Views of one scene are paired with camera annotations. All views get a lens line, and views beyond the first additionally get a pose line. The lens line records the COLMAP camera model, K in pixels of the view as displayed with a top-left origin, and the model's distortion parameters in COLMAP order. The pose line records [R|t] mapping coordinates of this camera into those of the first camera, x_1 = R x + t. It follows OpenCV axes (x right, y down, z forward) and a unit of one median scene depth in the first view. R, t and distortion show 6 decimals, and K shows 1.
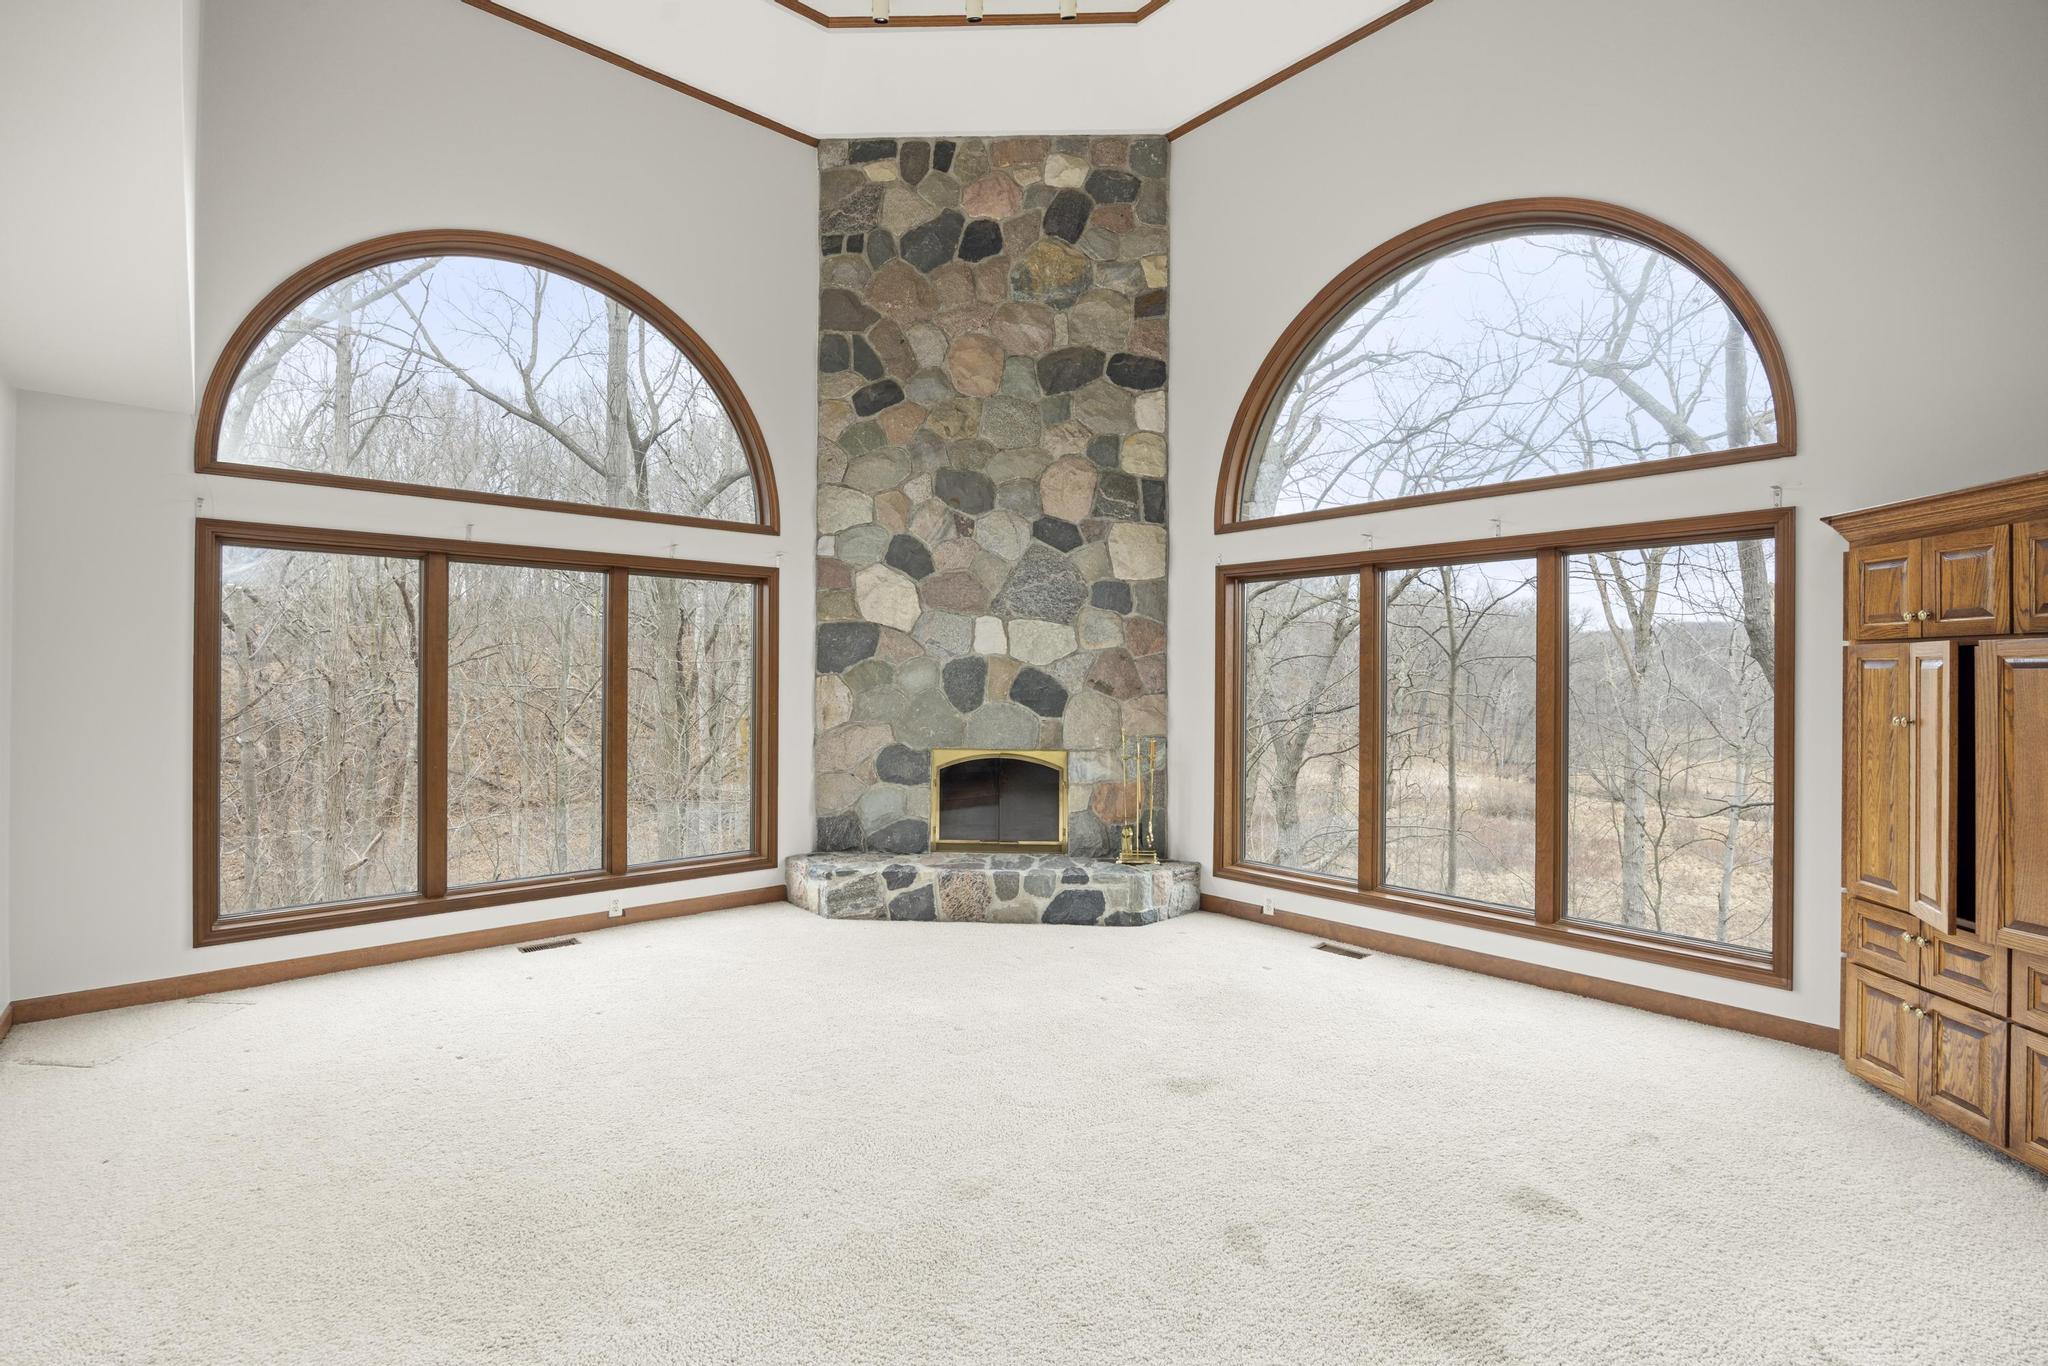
lens RADIAL K [[945.3, 0, 1038.5], [0, 945.3, 676.4], [0, 0, 1]] dist [-0.020687, 0.002805]
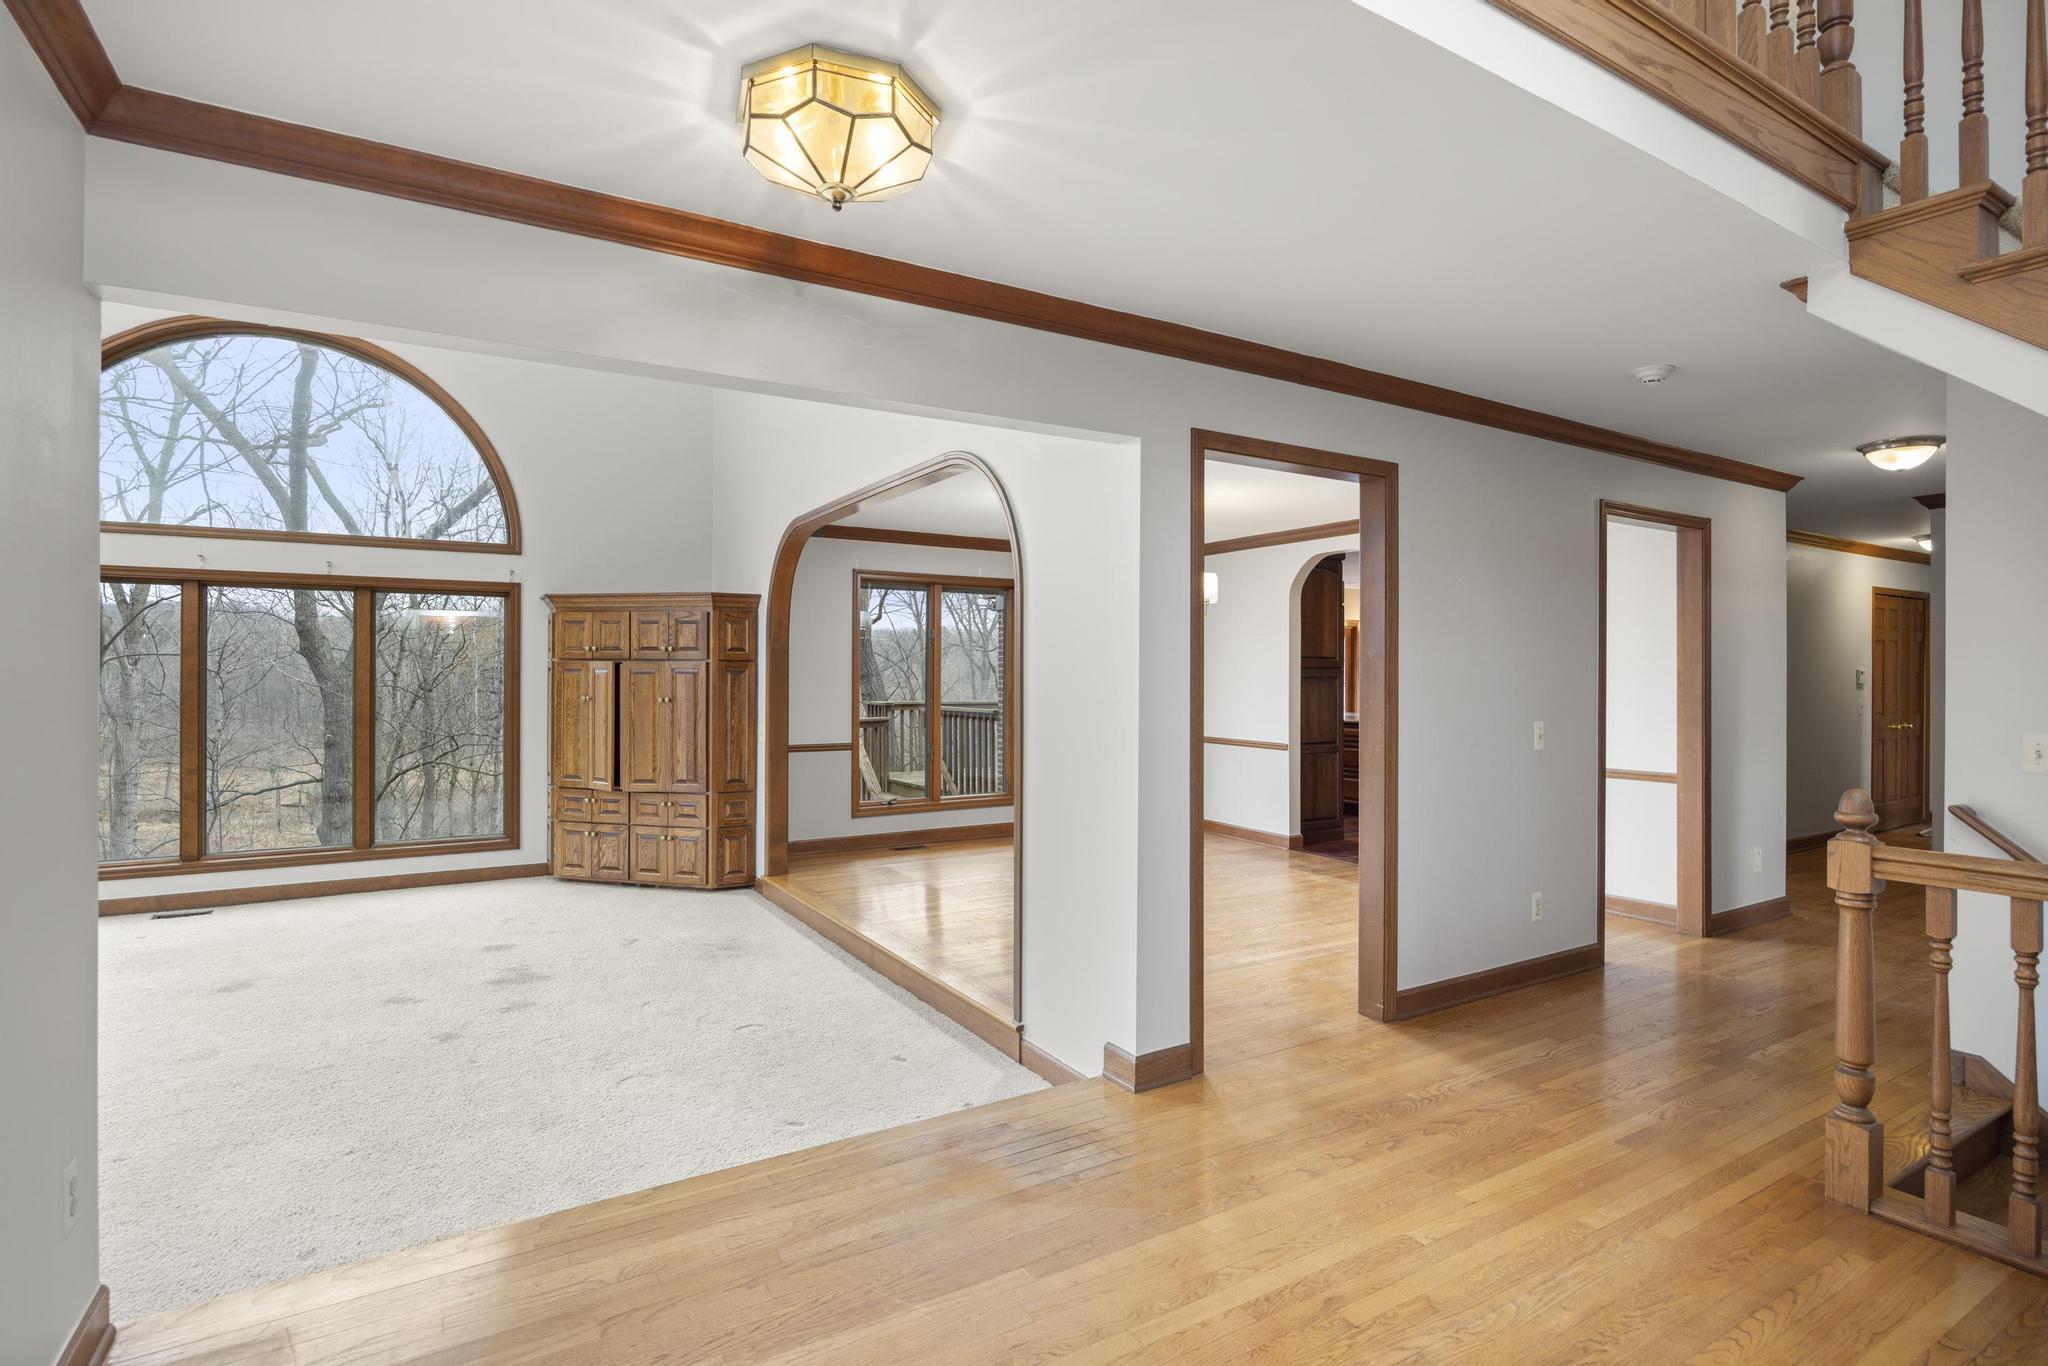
lens RADIAL K [[991.6, 0, 1022.9], [0, 991.6, 670.3], [0, 0, 1]] dist [-0.019276, 0.000192]
pose [[0.184377, -0.000183, 0.982856, -0.546908], [-0.003927, 0.999992, 0.000923, -0.010782], [-0.982848, -0.004030, 0.184375, -0.194555]]
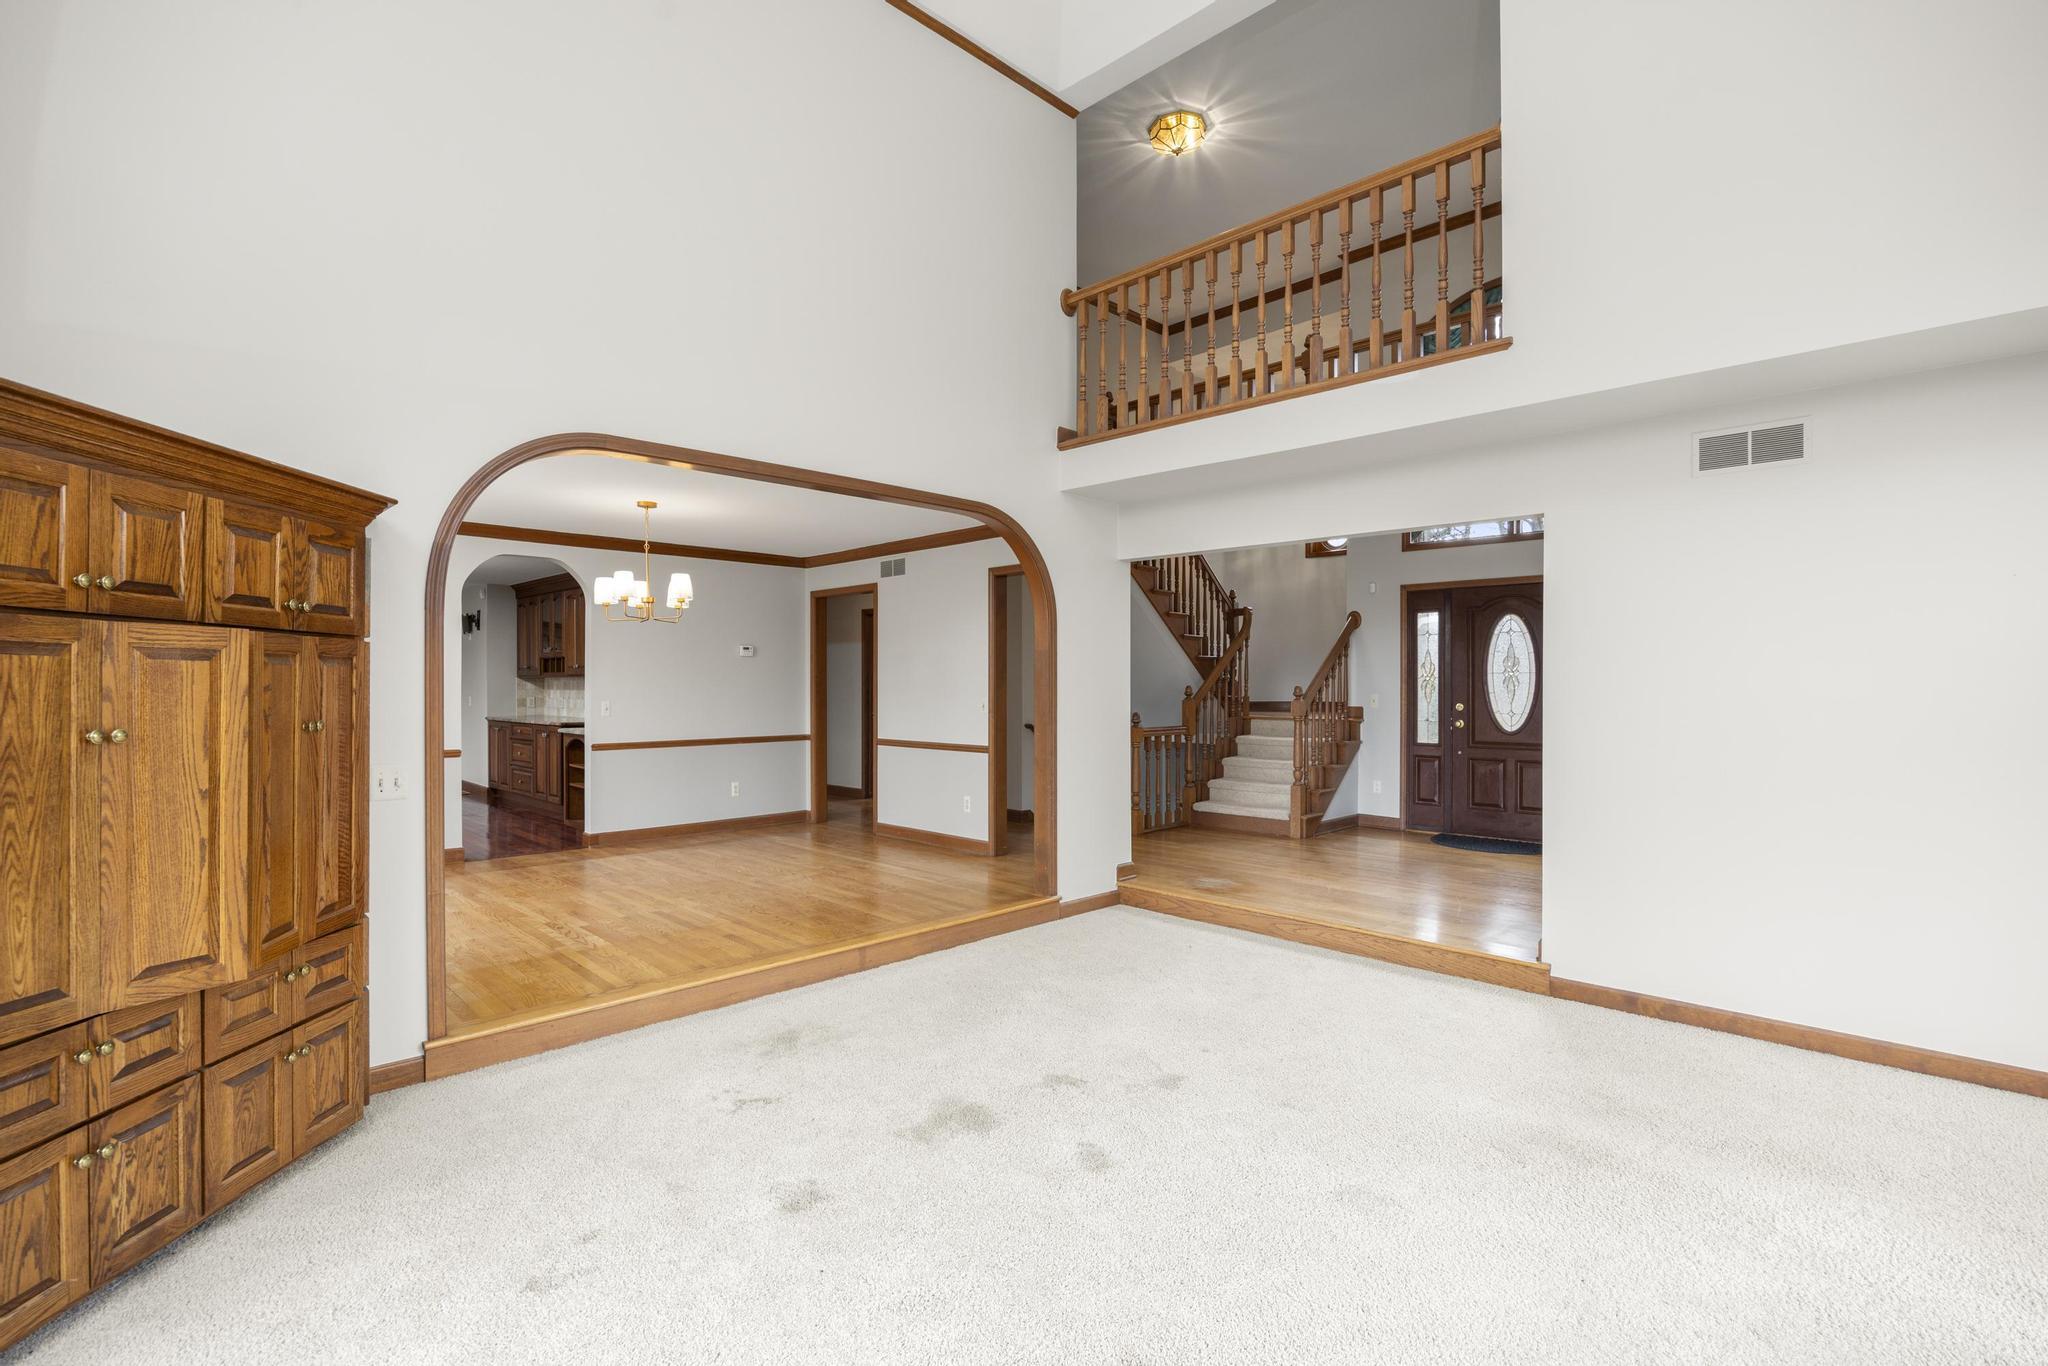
lens RADIAL K [[945.3, 0, 1030.4], [0, 945.3, 694.2], [0, 0, 1]] dist [-0.020687, 0.002805]
pose [[-0.997922, -0.009973, -0.063663, 0.149574], [-0.010411, 0.999924, 0.006551, 0.003139], [0.063593, 0.007200, -0.997950, 0.860315]]
